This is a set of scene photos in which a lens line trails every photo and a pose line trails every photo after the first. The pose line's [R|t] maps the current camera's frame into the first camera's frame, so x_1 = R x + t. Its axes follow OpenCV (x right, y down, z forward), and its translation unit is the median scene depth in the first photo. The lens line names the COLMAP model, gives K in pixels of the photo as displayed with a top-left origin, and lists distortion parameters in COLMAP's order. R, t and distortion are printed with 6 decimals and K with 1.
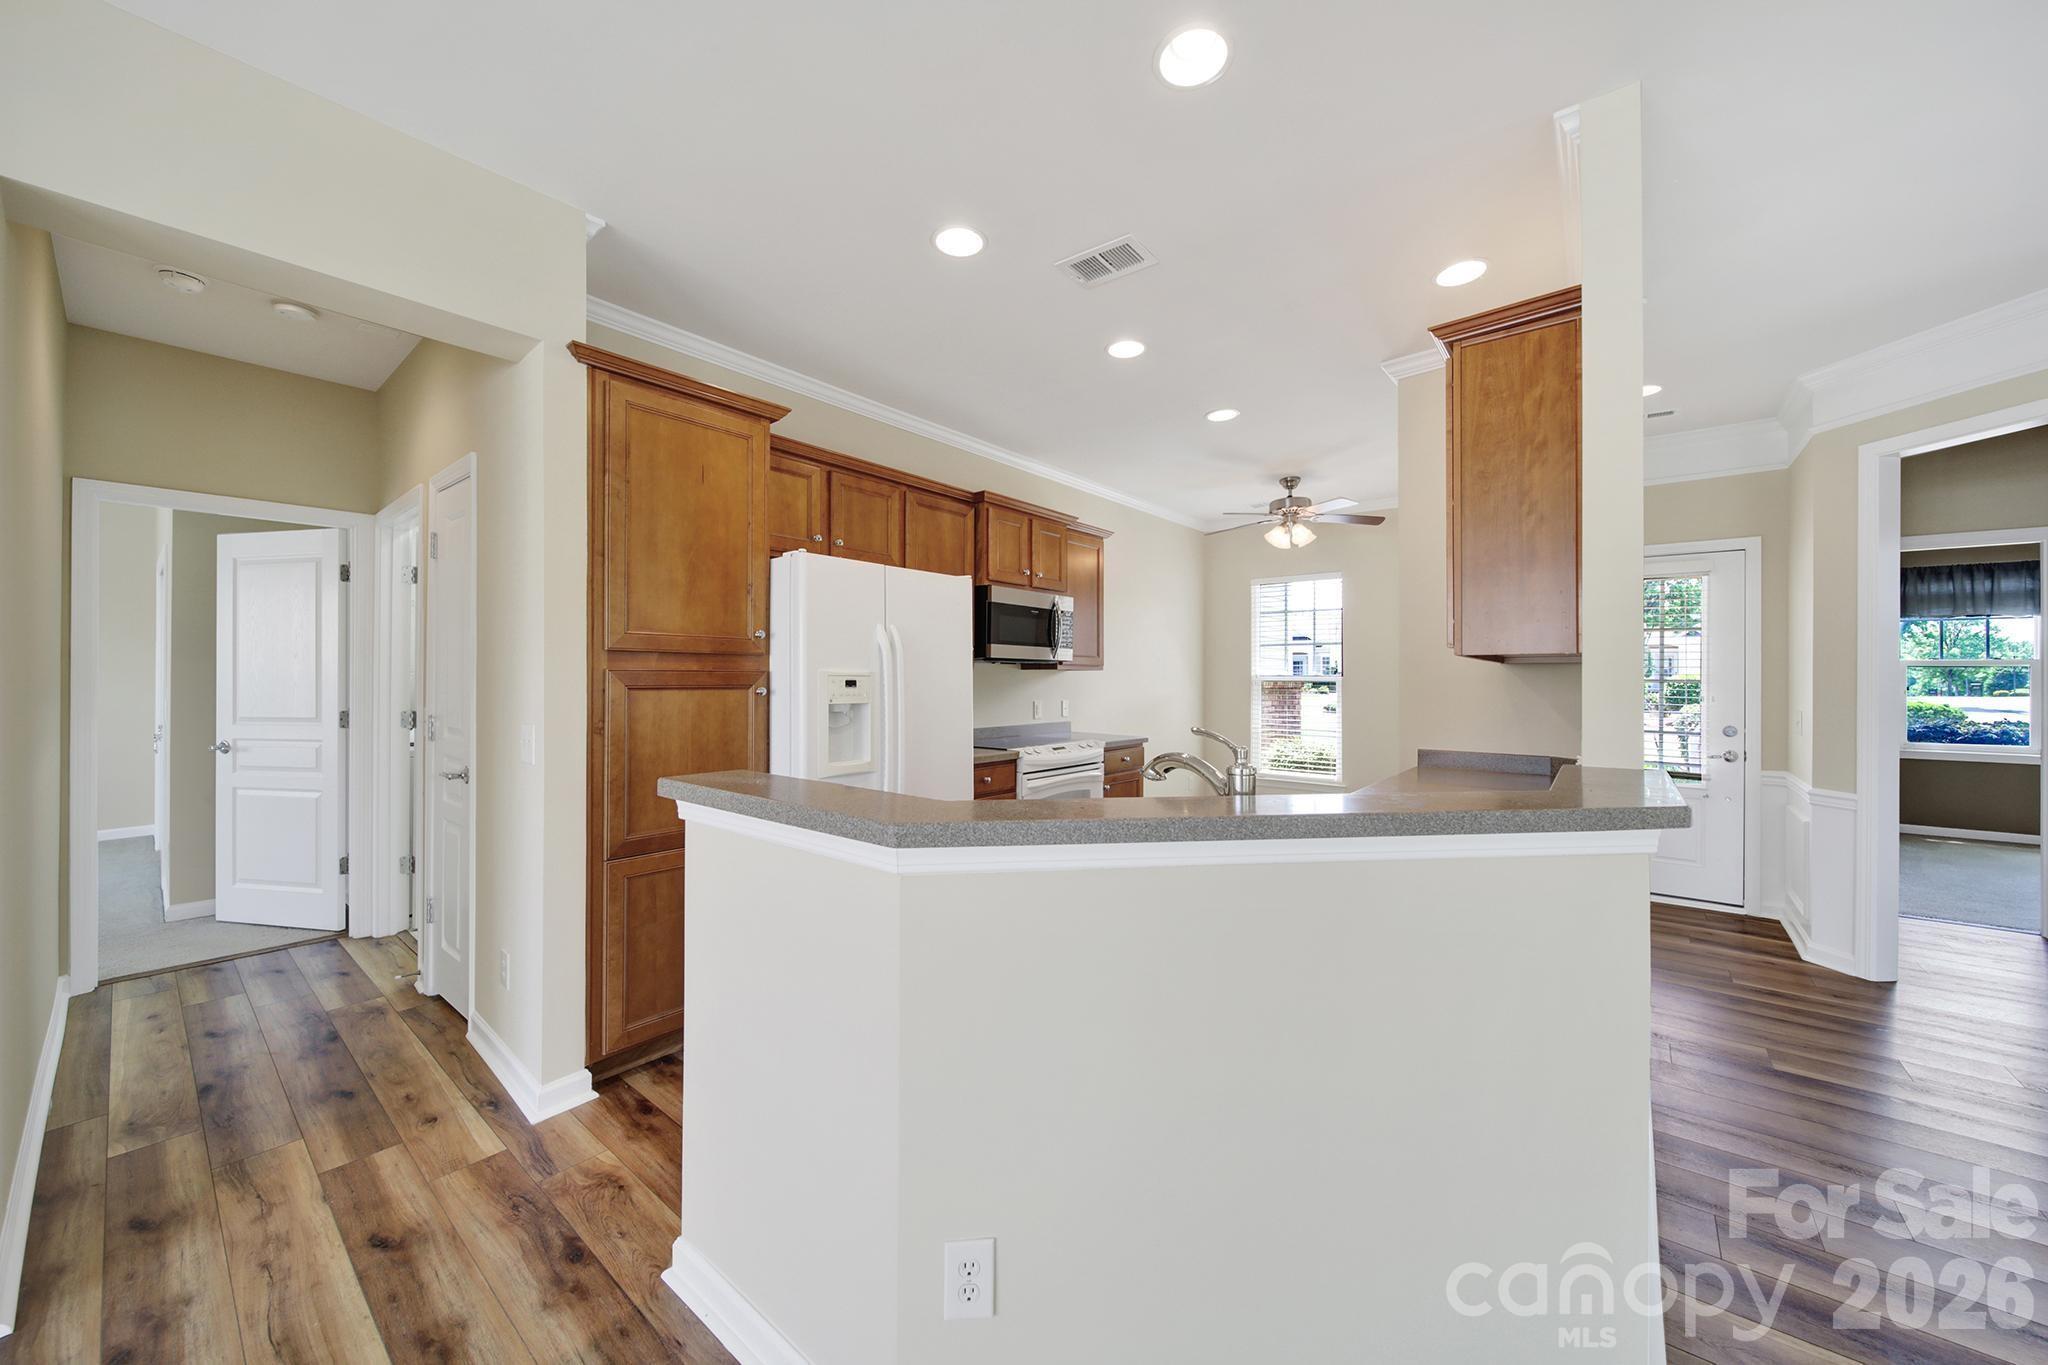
lens RADIAL K [[734.2, 0, 1024.4], [0, 734.2, 675.3], [0, 0, 1]] dist [-0.002428, -0.001080]
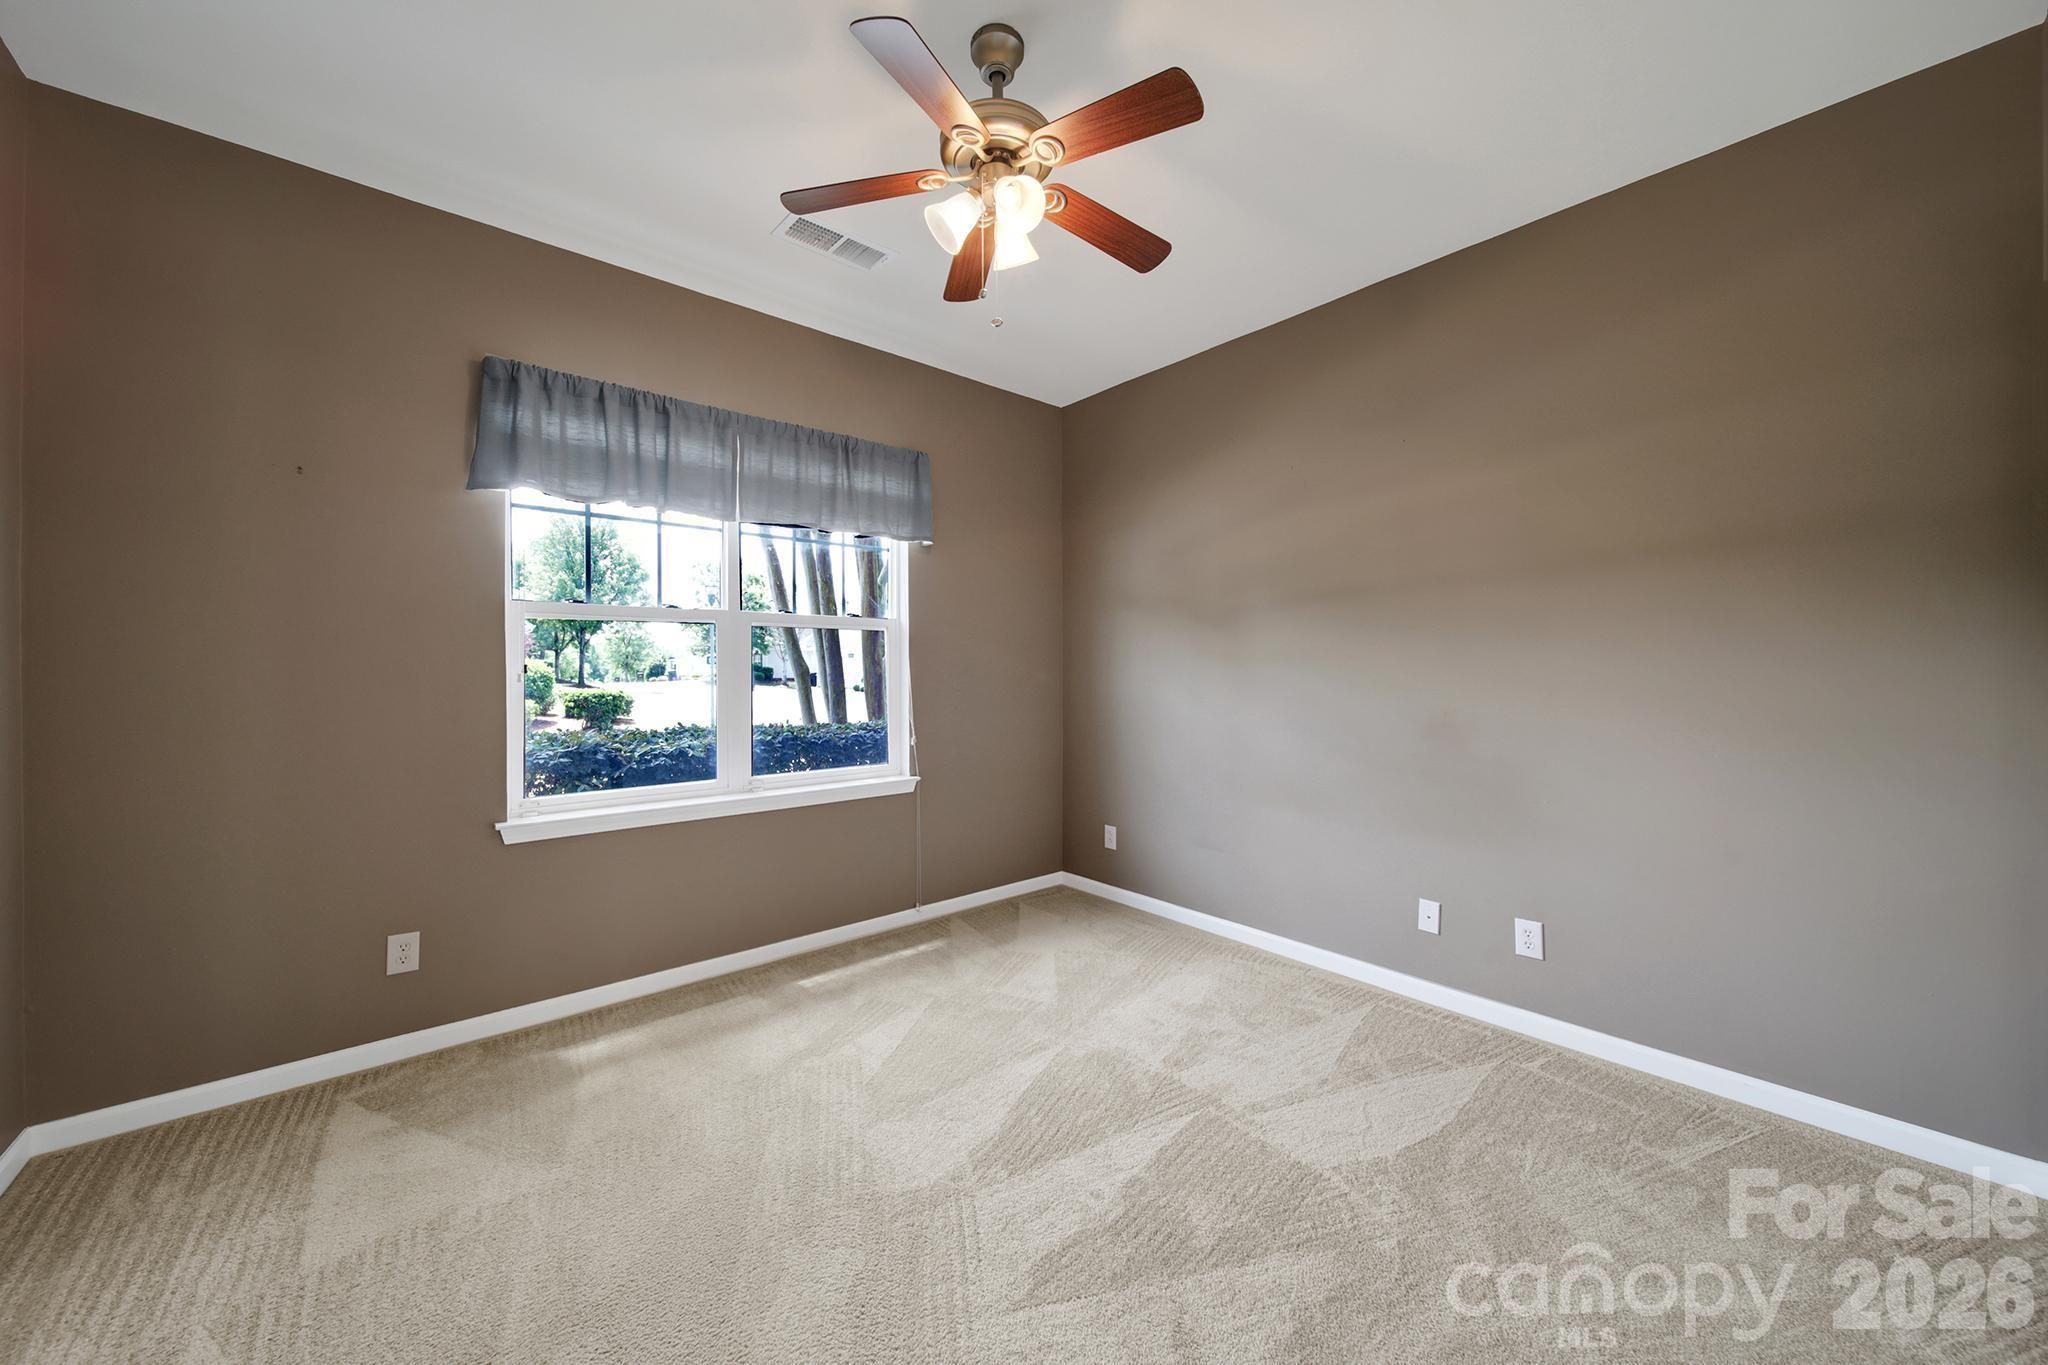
lens RADIAL K [[734.2, 0, 1024.2], [0, 734.2, 676.1], [0, 0, 1]] dist [-0.002428, -0.001080]
pose [[0.170676, -0.009158, 0.985285, 0.174841], [-0.004742, 0.999938, 0.010116, 0.003156], [-0.985316, -0.006399, 0.170622, 0.134184]]
